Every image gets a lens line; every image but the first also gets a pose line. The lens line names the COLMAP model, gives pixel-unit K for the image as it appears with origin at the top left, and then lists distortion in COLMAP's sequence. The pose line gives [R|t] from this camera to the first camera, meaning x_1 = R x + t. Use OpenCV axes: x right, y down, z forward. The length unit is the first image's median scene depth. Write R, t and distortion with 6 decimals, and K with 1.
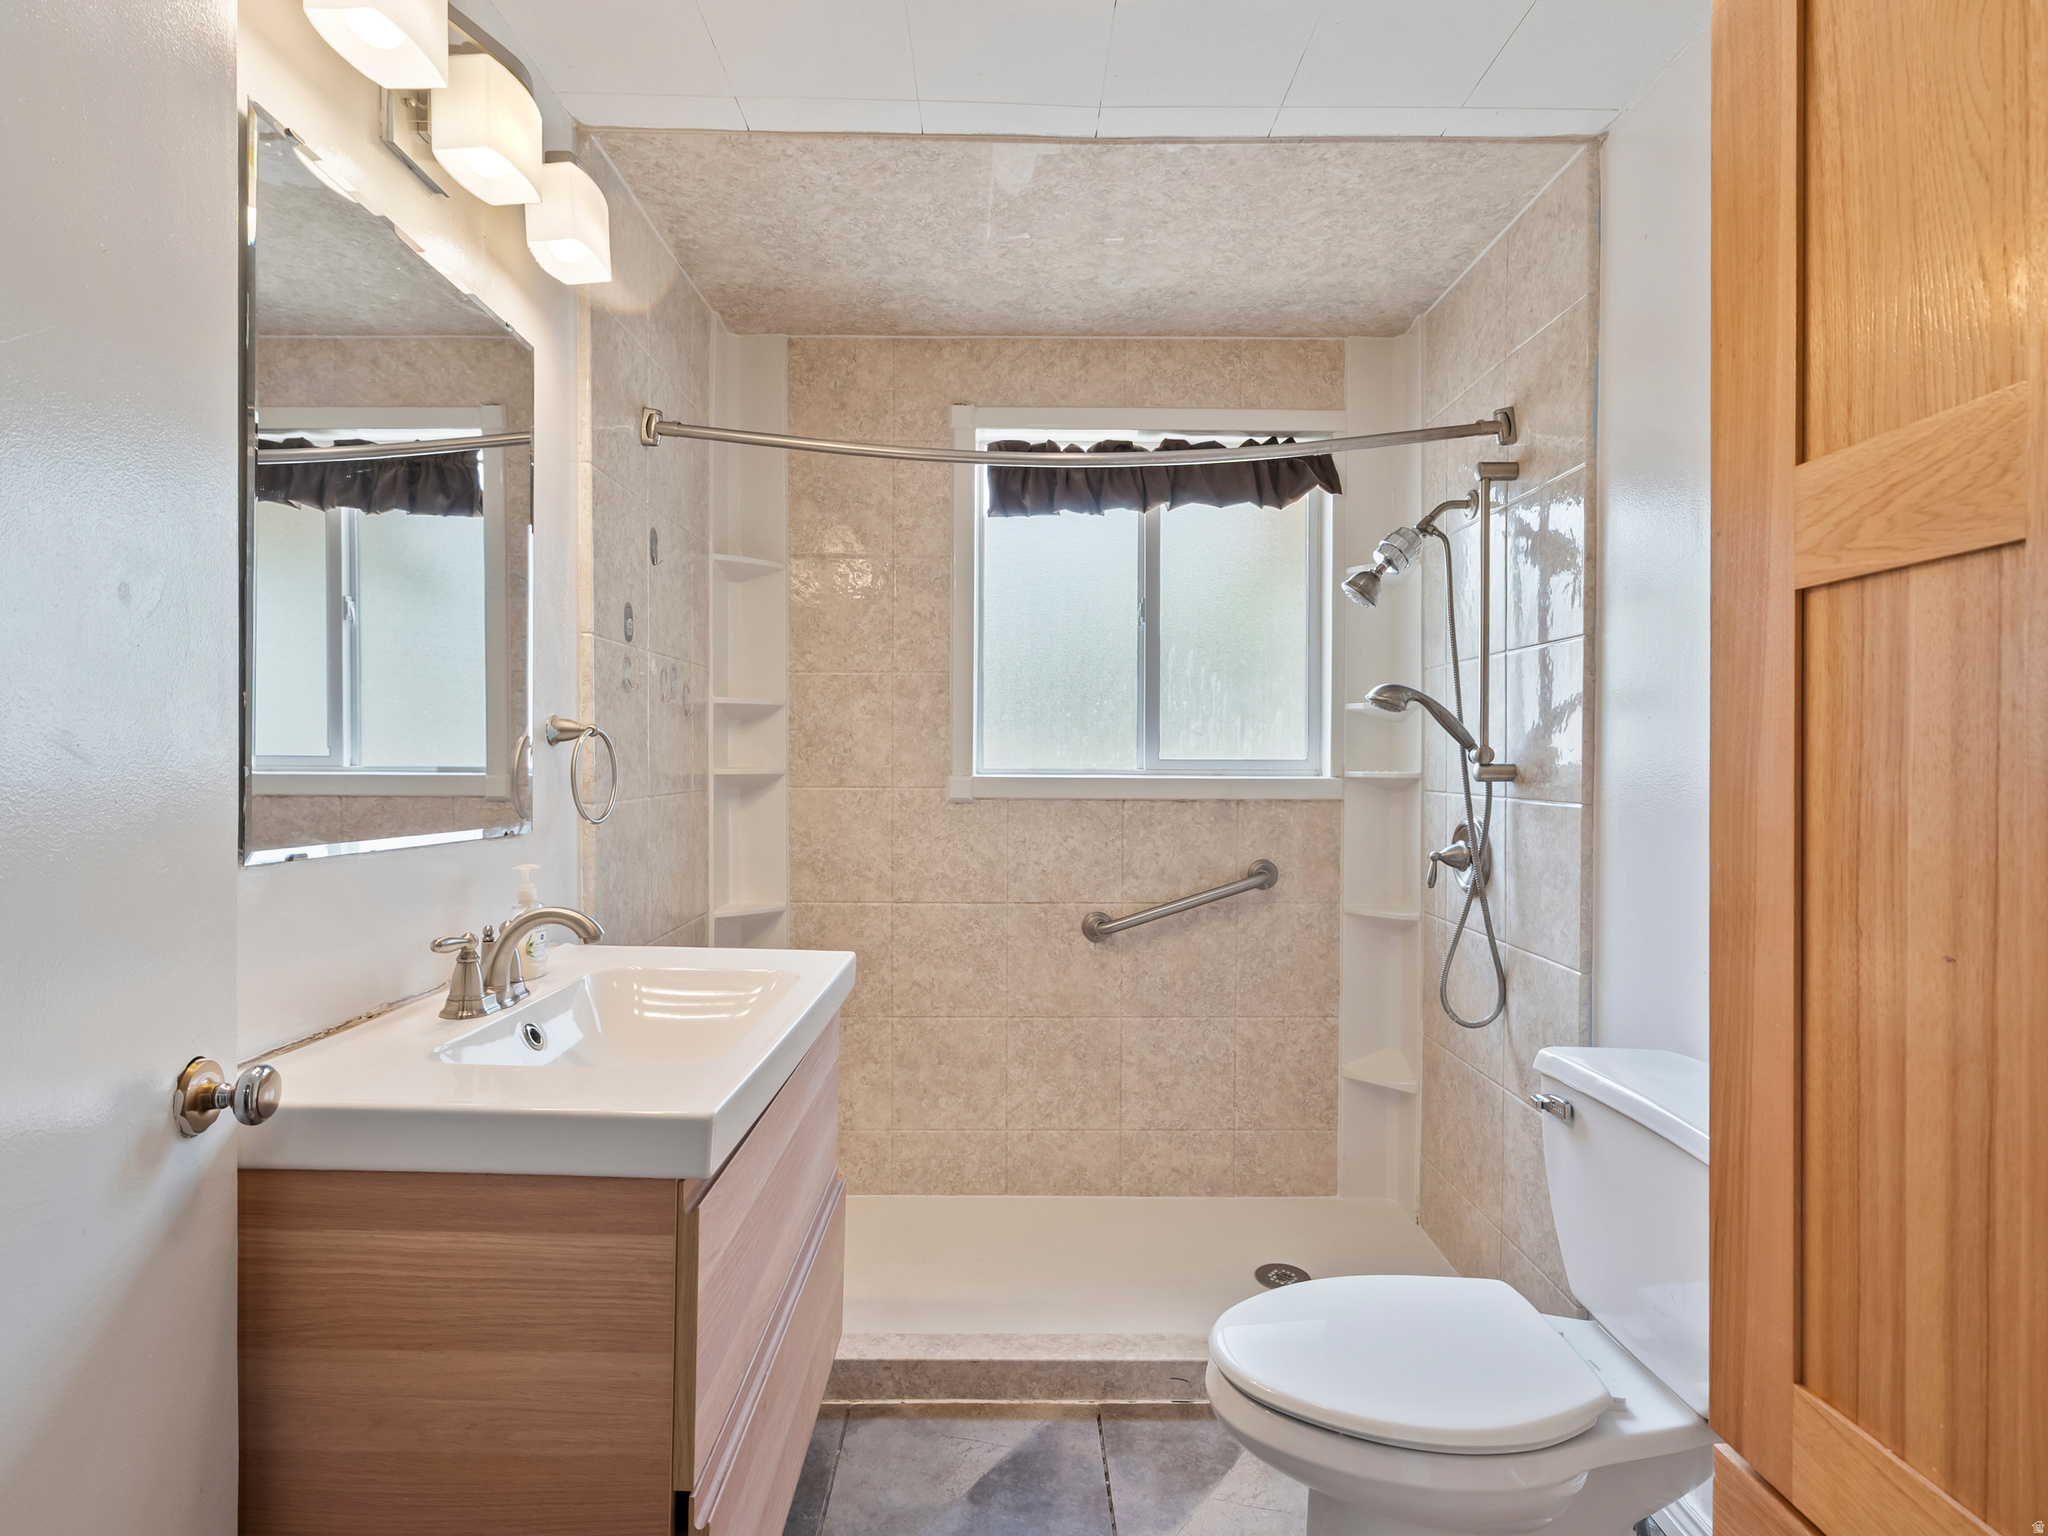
lens RADIAL K [[1038.9, 0, 1017.7], [0, 1038.9, 770.9], [0, 0, 1]] dist [-0.002538, 0.001939]
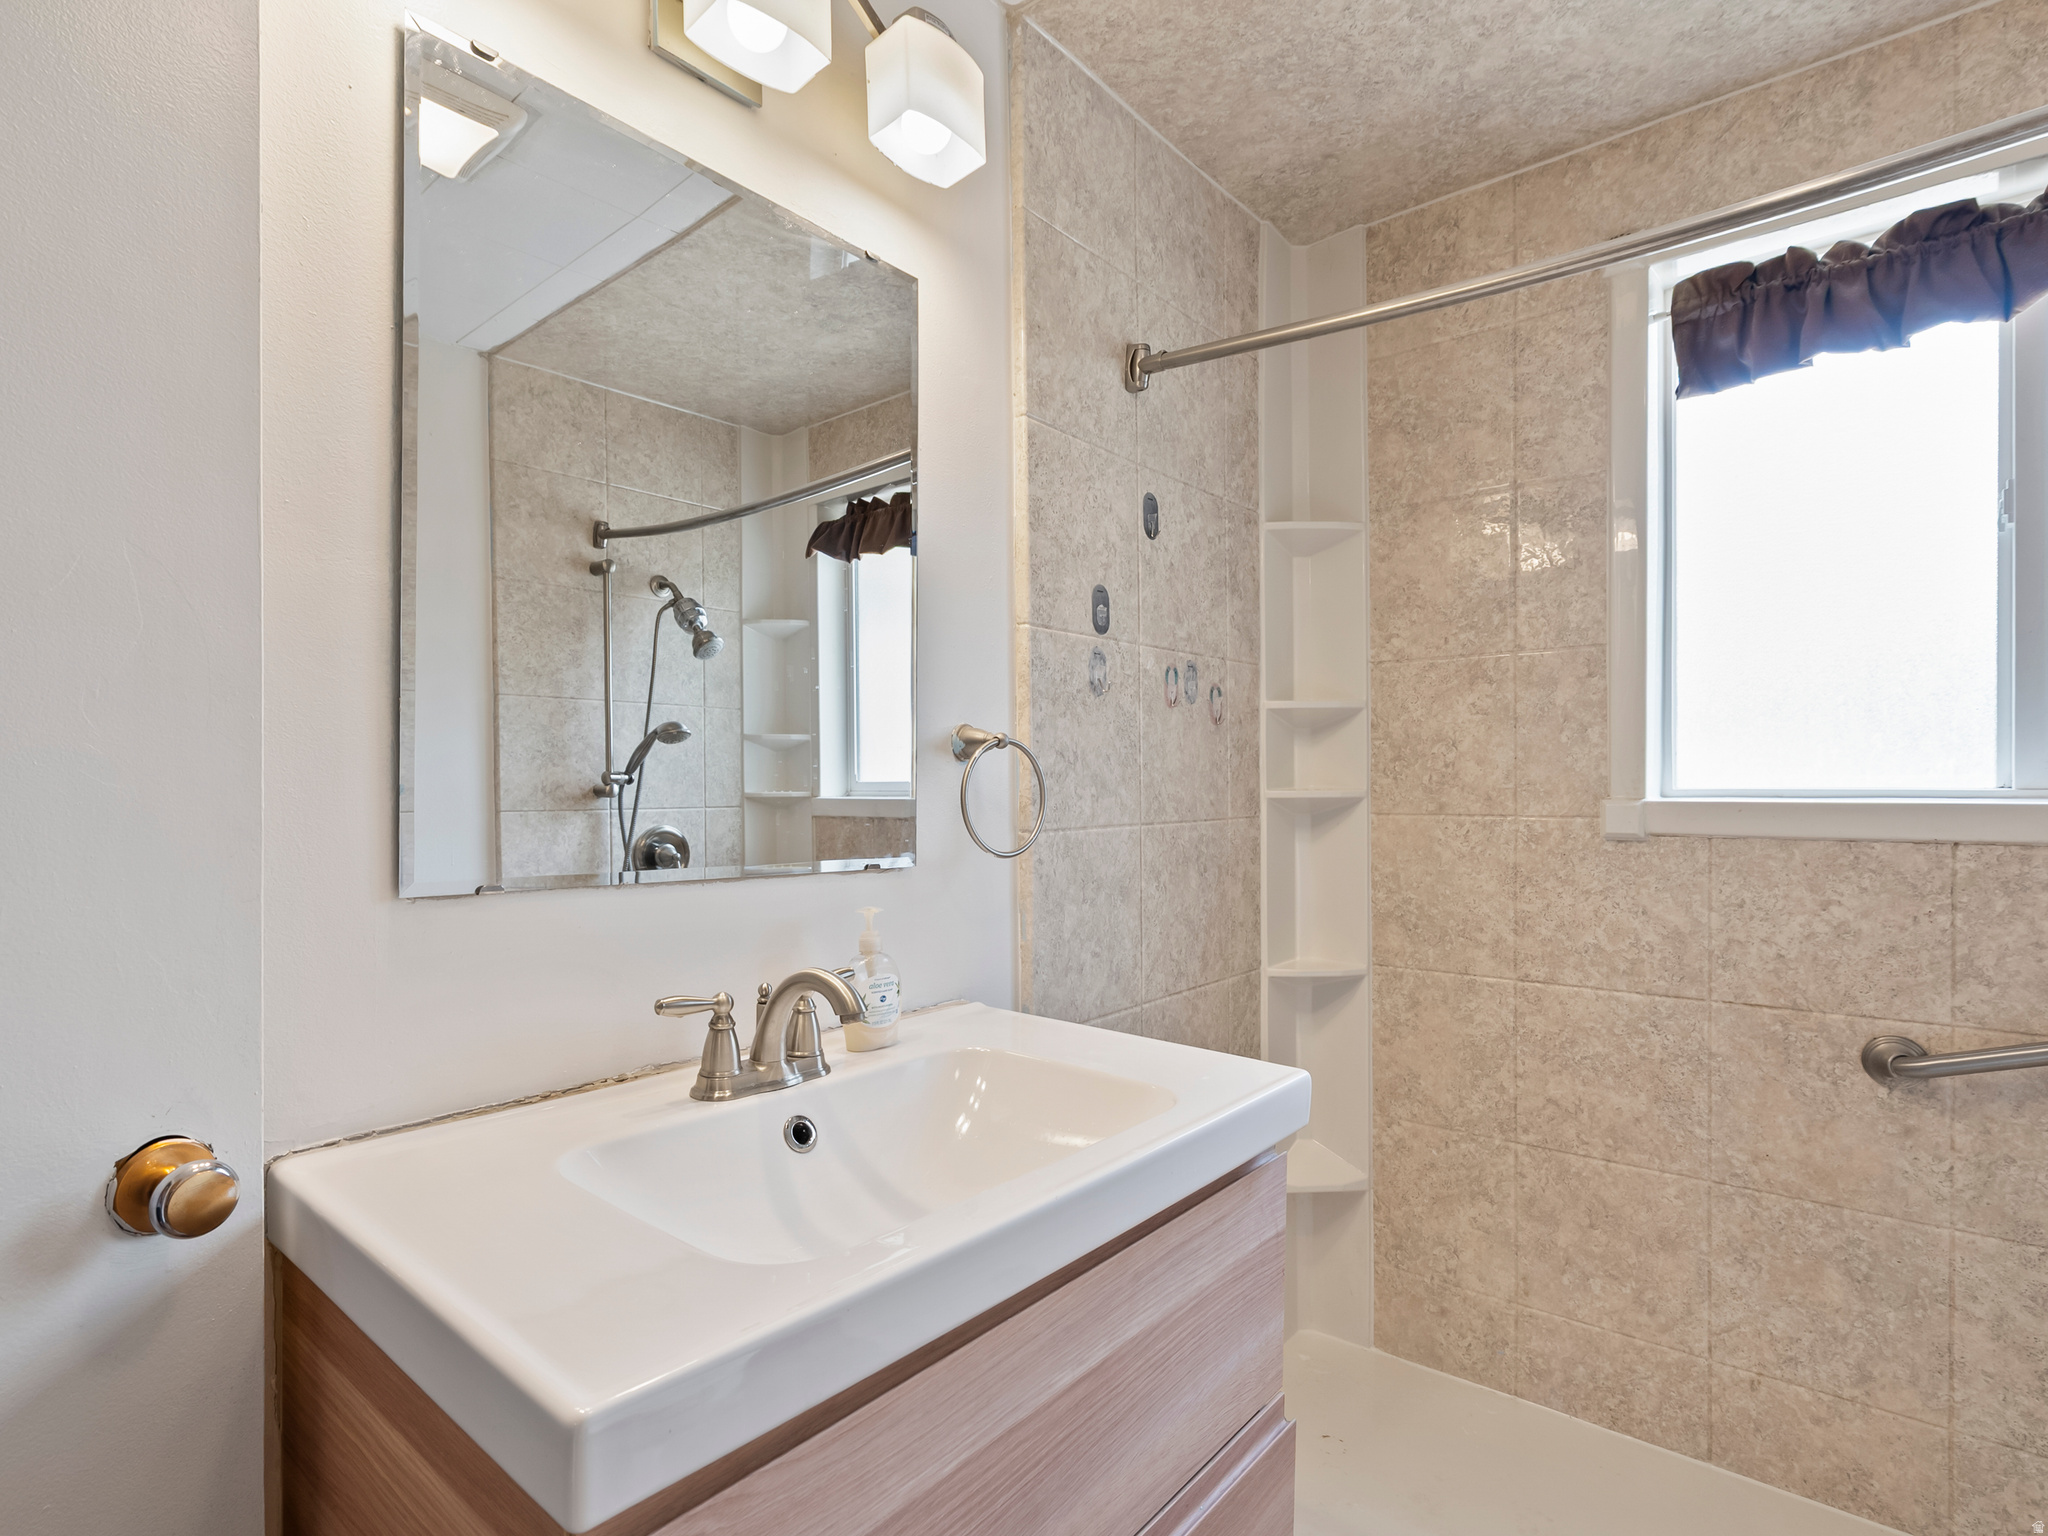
lens RADIAL K [[1038.9, 0, 1033.2], [0, 1038.9, 795.7], [0, 0, 1]] dist [-0.002538, 0.001939]
pose [[0.767748, -0.001956, -0.640749, 0.079235], [0.001205, 0.999998, -0.001609, 0.002884], [0.640751, 0.000463, 0.767749, 0.252398]]
